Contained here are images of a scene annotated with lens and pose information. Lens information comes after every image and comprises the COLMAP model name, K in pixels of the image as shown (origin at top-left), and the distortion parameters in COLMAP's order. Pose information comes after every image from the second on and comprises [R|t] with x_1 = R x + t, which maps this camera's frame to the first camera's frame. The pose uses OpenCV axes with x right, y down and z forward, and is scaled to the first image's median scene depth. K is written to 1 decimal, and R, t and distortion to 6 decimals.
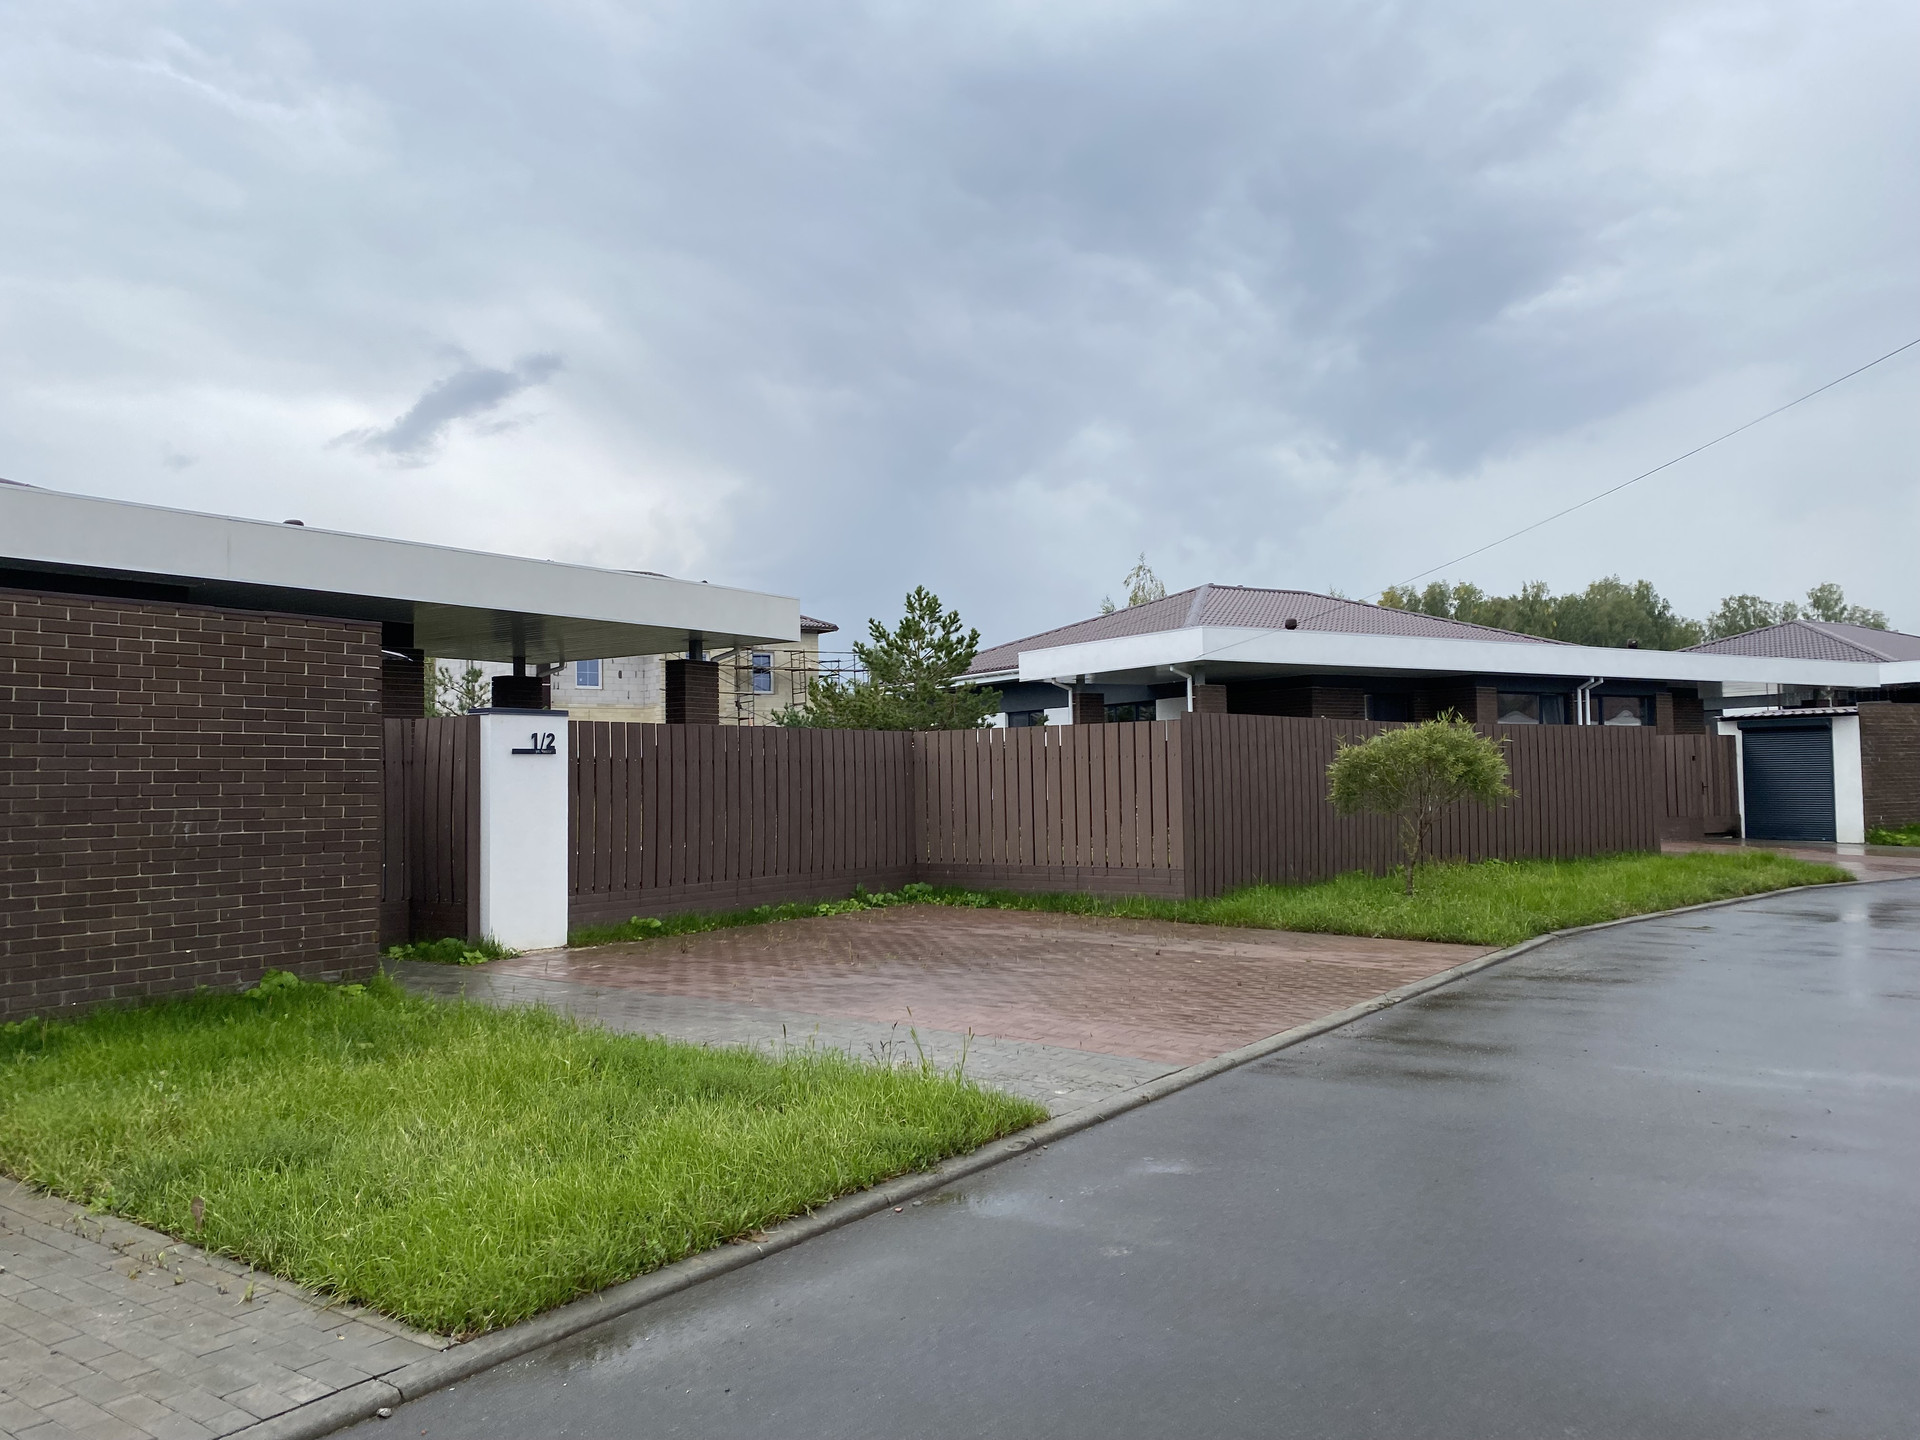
lens RADIAL K [[1472.2, 0, 960.0], [0, 1472.2, 720.0], [0, 0, 1]] dist [0.040310, -0.001080]
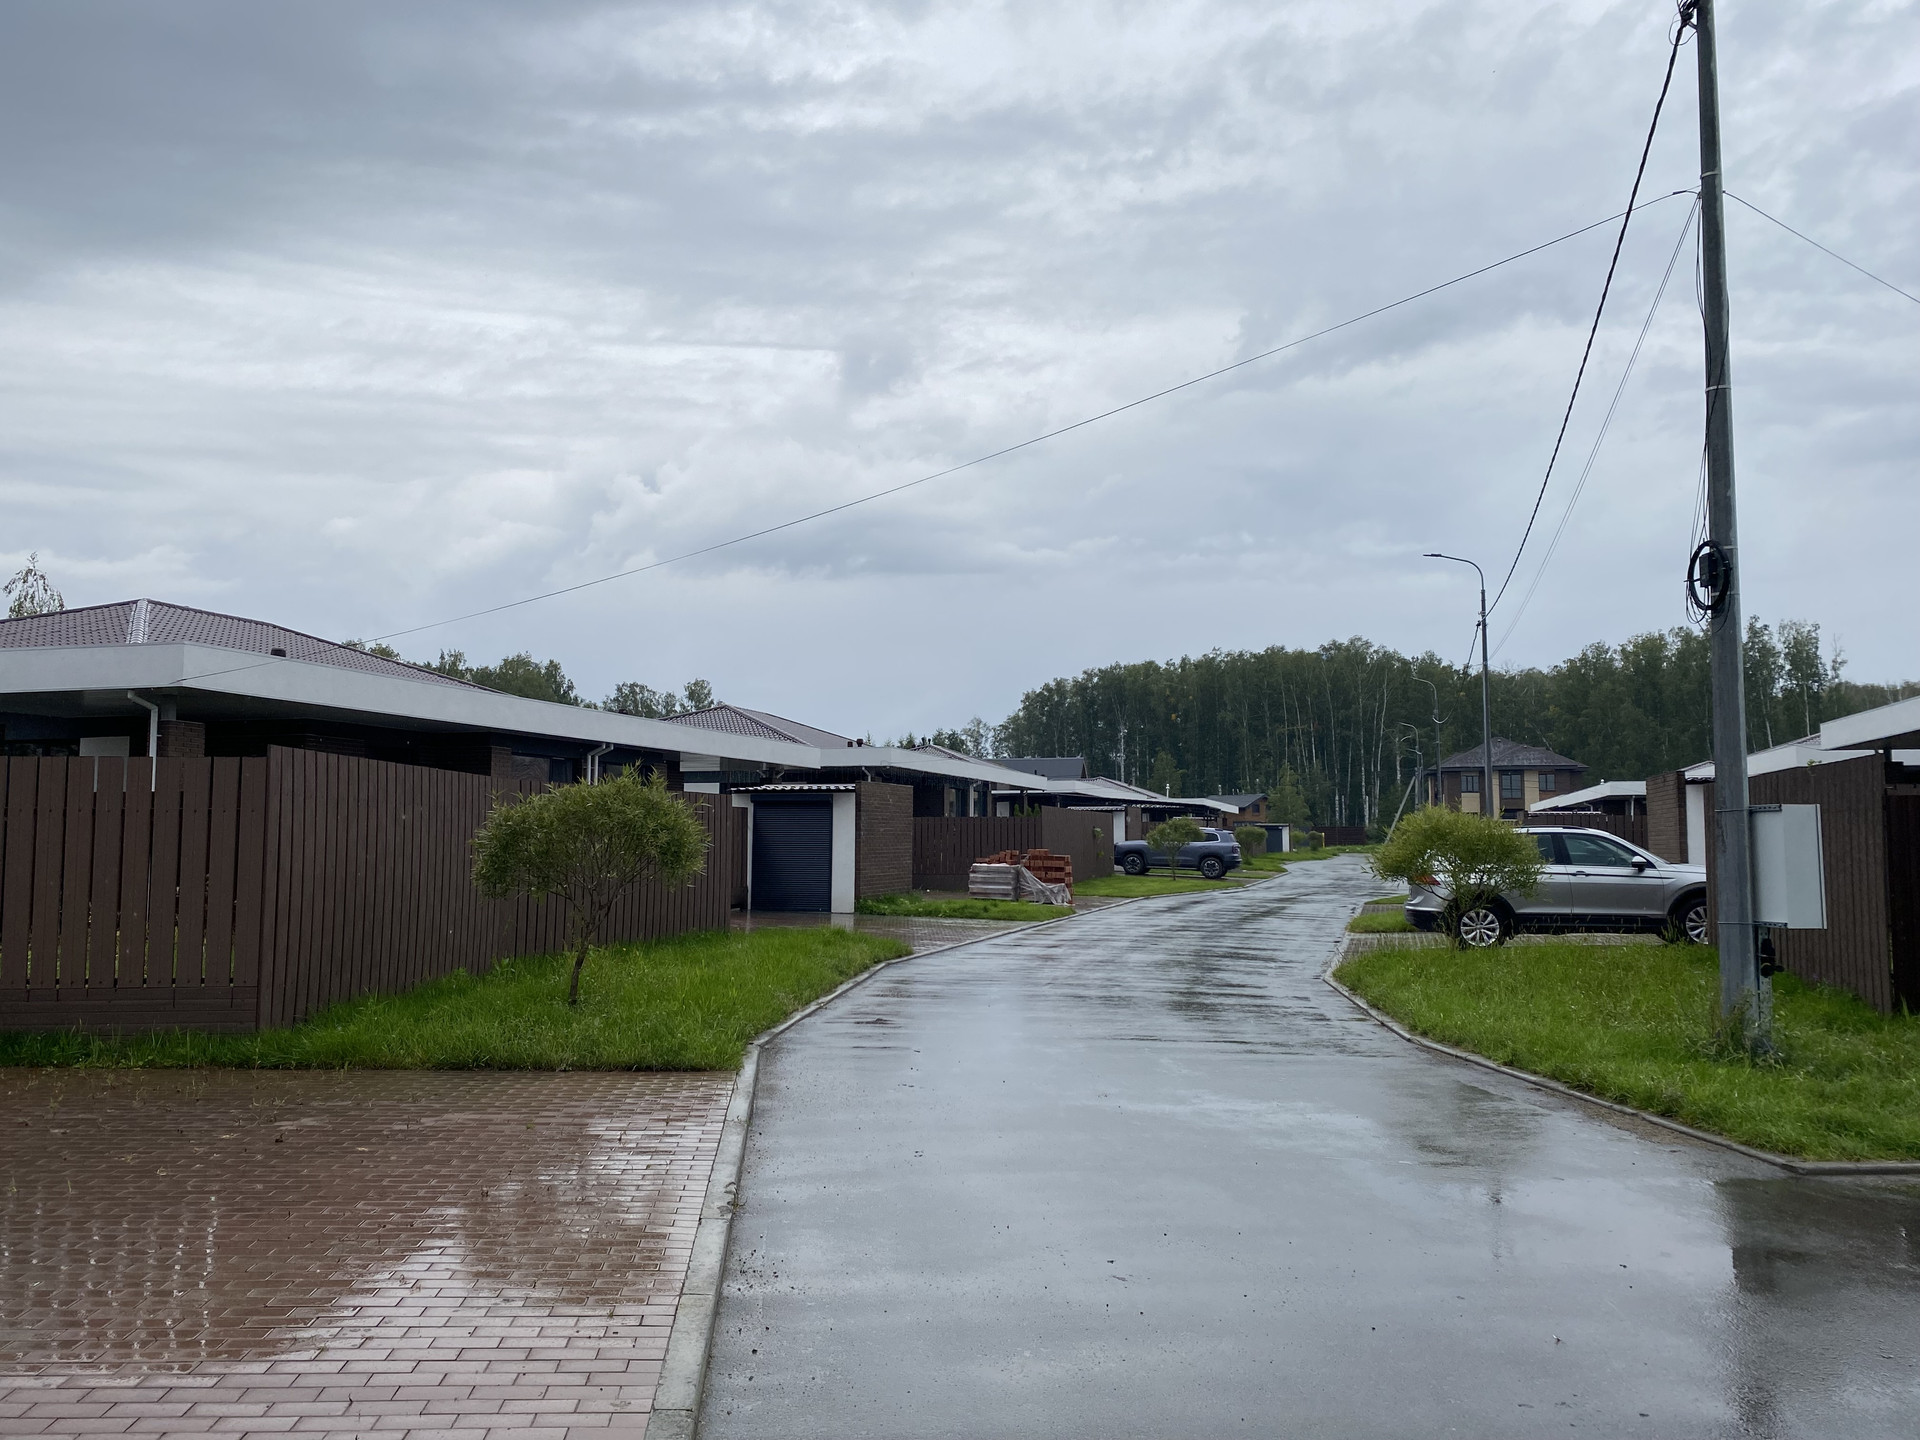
lens RADIAL K [[1438.6, 0, 960.0], [0, 1438.6, 720.0], [0, 0, 1]] dist [0.000891, -0.005631]
pose [[0.741559, 0.073551, 0.666844, -0.050726], [-0.041863, 0.997108, -0.063425, 0.012020], [-0.669580, 0.019117, 0.742494, 0.320722]]
